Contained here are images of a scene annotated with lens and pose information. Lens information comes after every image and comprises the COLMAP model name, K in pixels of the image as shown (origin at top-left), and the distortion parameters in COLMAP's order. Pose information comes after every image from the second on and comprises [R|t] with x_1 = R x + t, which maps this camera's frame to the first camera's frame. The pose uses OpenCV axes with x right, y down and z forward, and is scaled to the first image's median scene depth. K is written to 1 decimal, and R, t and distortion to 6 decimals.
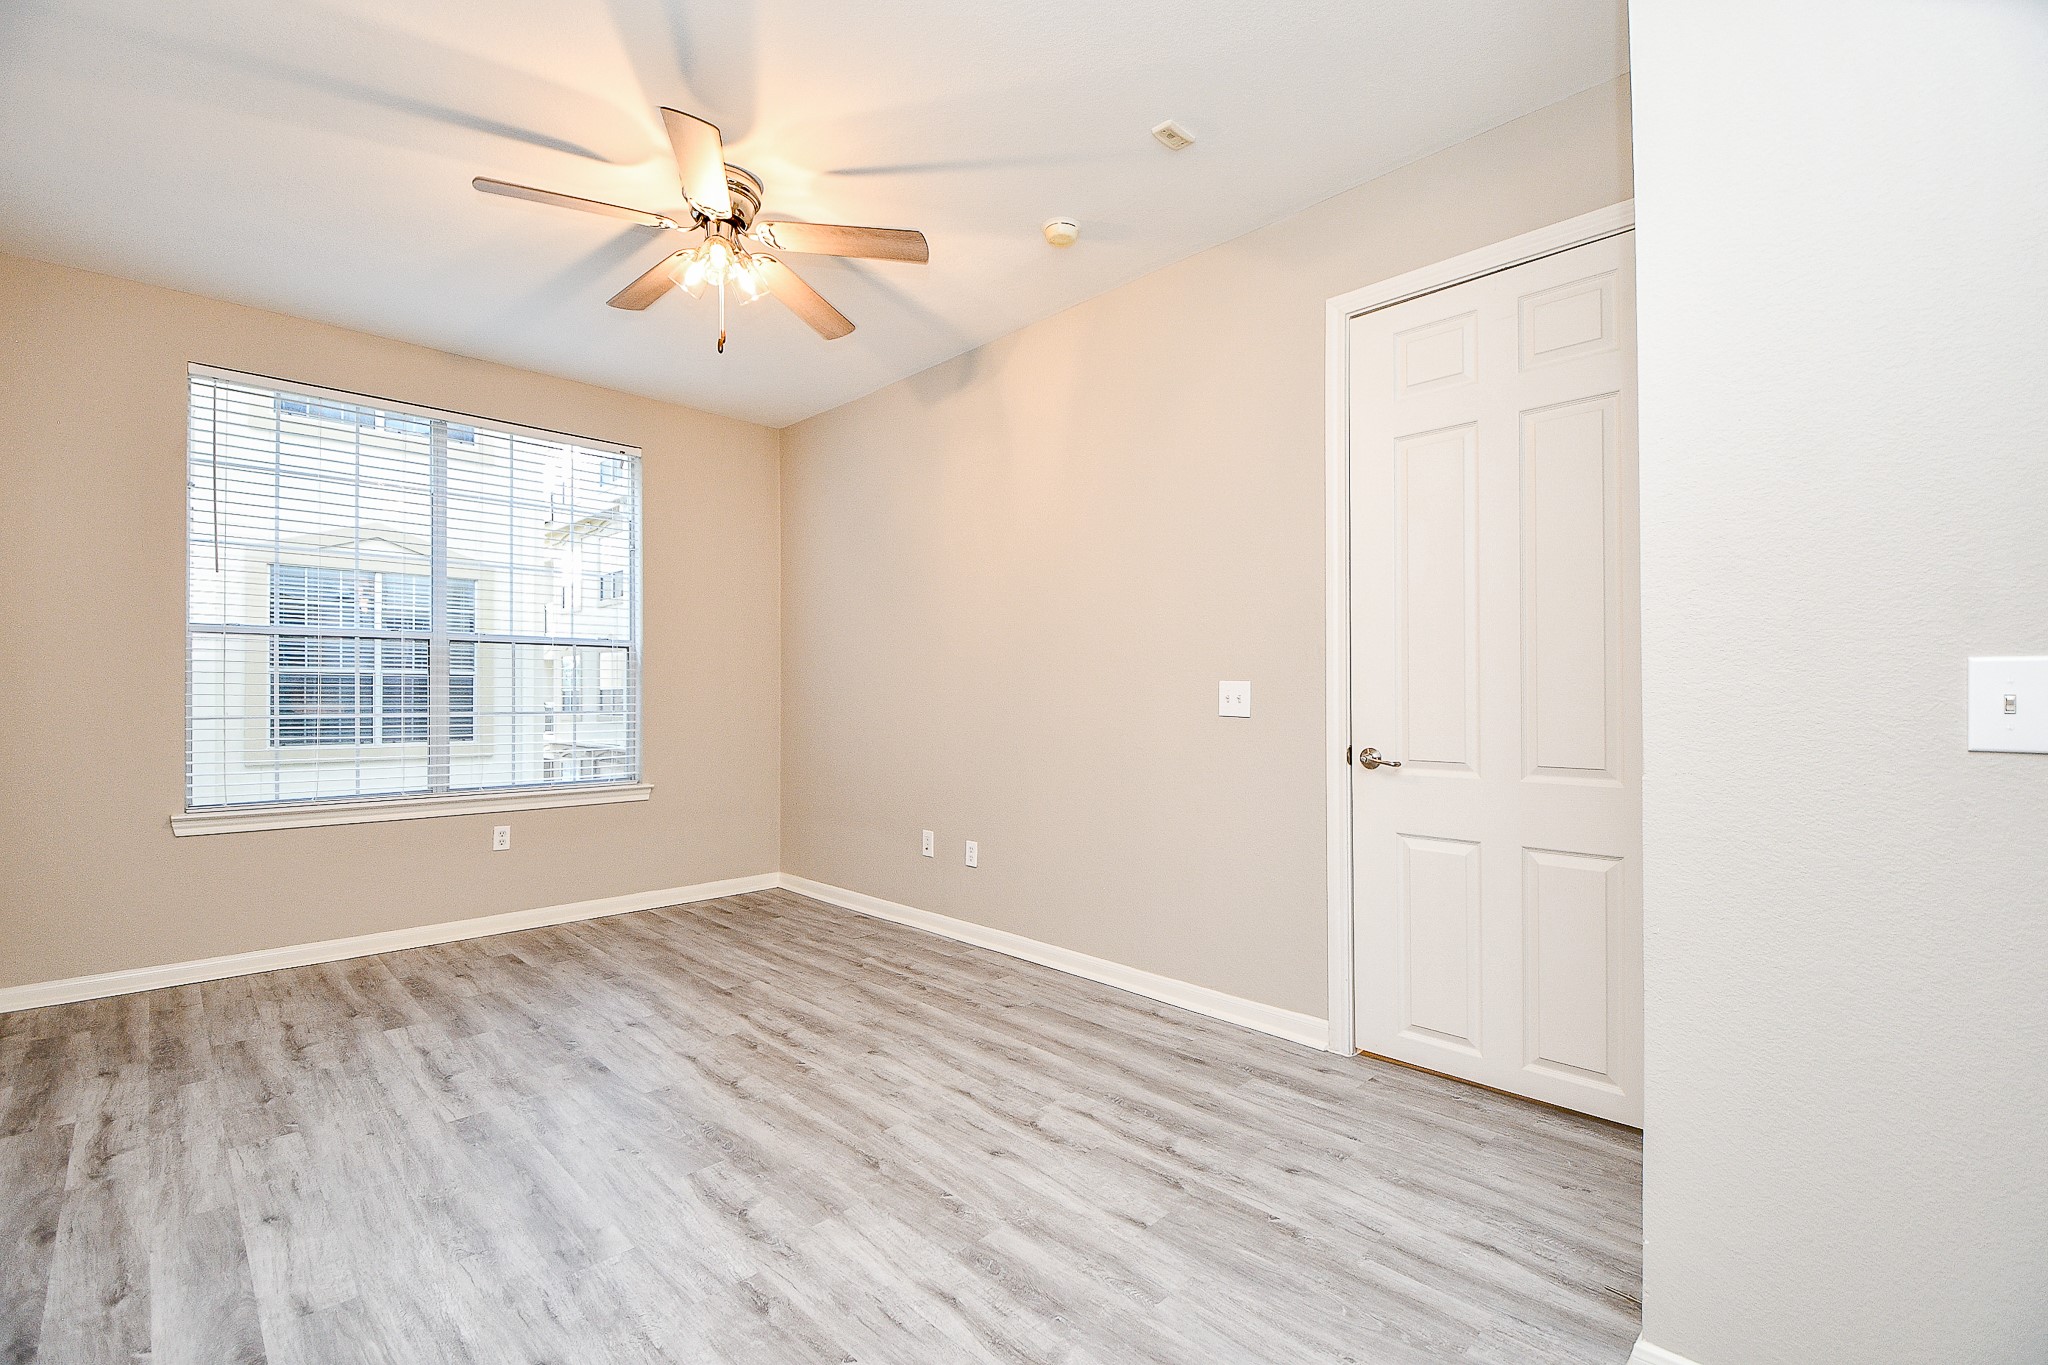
lens RADIAL K [[906.4, 0, 1024.0], [0, 906.4, 682.5], [0, 0, 1]] dist [0.006312, -0.011447]
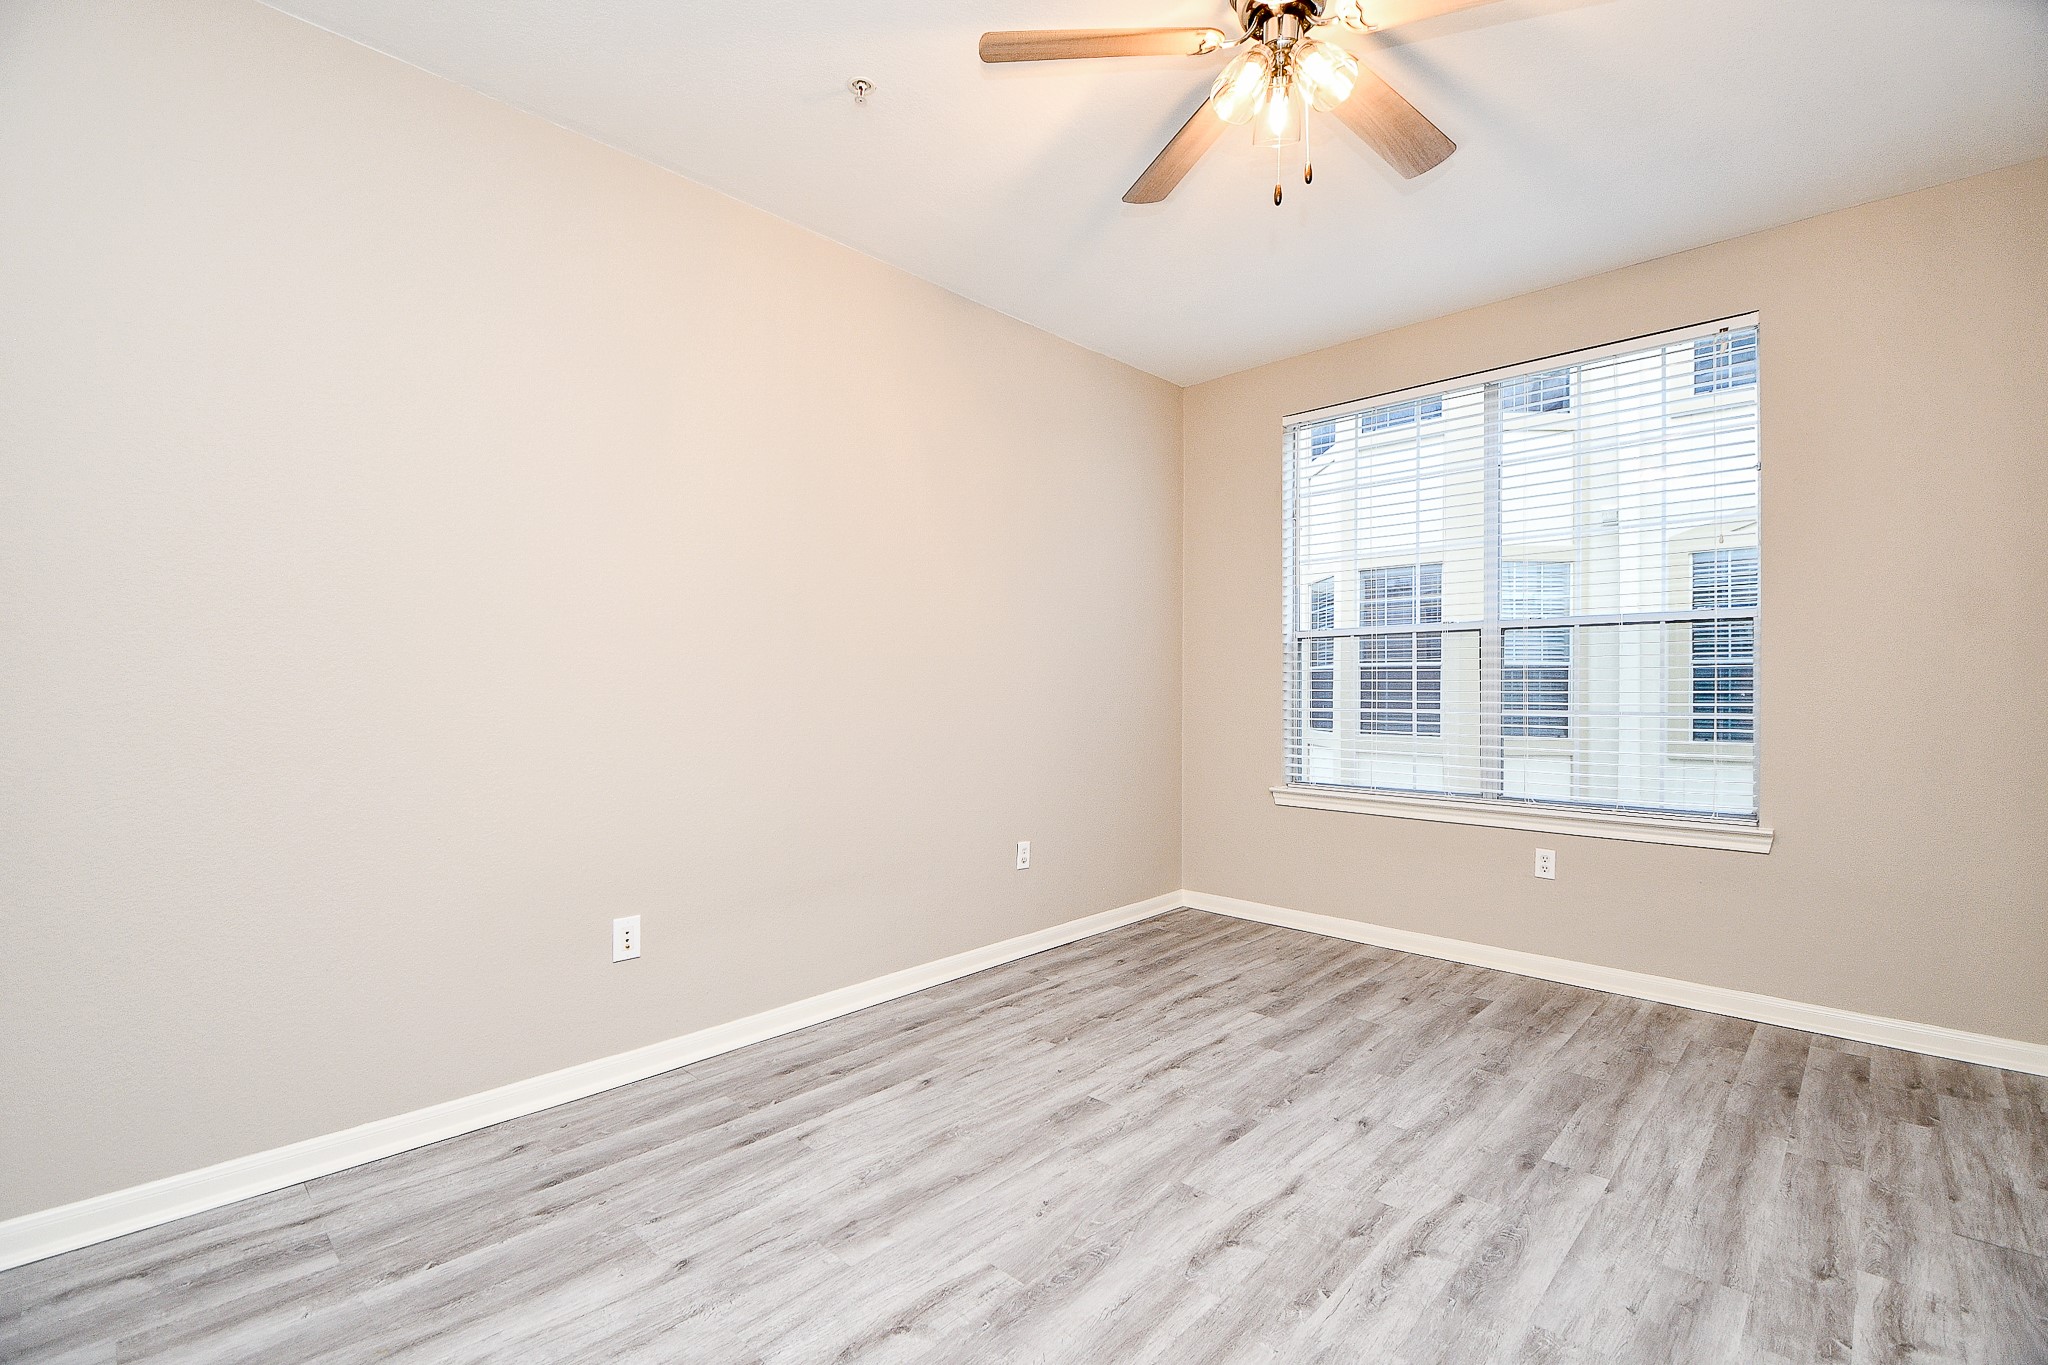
lens RADIAL K [[906.4, 0, 1024.0], [0, 906.4, 682.5], [0, 0, 1]] dist [0.006312, -0.011447]
pose [[0.032969, -0.000870, -0.999456, 0.316711], [0.010313, 0.999947, -0.000531, 0.002973], [0.999403, -0.010290, 0.032976, 0.679355]]
